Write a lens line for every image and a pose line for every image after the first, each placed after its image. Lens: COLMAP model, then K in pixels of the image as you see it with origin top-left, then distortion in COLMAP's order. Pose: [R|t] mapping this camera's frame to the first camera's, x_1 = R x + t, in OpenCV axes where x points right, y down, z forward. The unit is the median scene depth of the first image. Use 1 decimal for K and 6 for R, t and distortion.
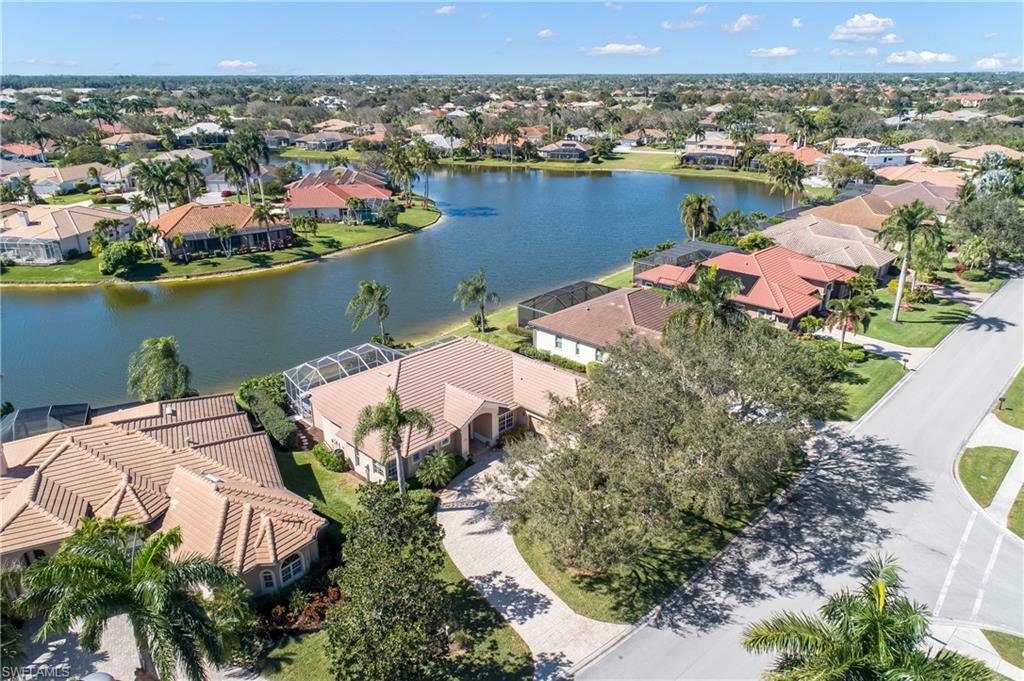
lens RADIAL K [[682.1, 0, 511.7], [0, 682.1, 340.4], [0, 0, 1]] dist [-0.005463, -0.000563]
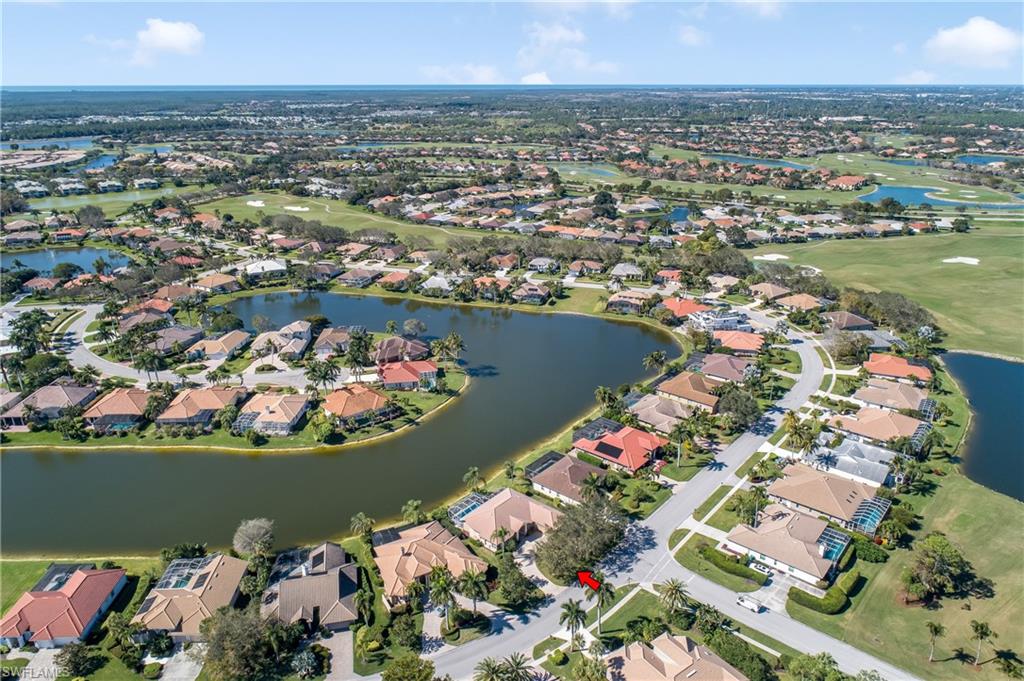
lens RADIAL K [[682.1, 0, 511.7], [0, 682.1, 340.4], [0, 0, 1]] dist [-0.005463, -0.000563]
pose [[0.997650, -0.022993, 0.064543, -0.202233], [0.023958, 0.999612, -0.014232, -0.518150], [-0.064191, 0.015745, 0.997813, -1.582819]]
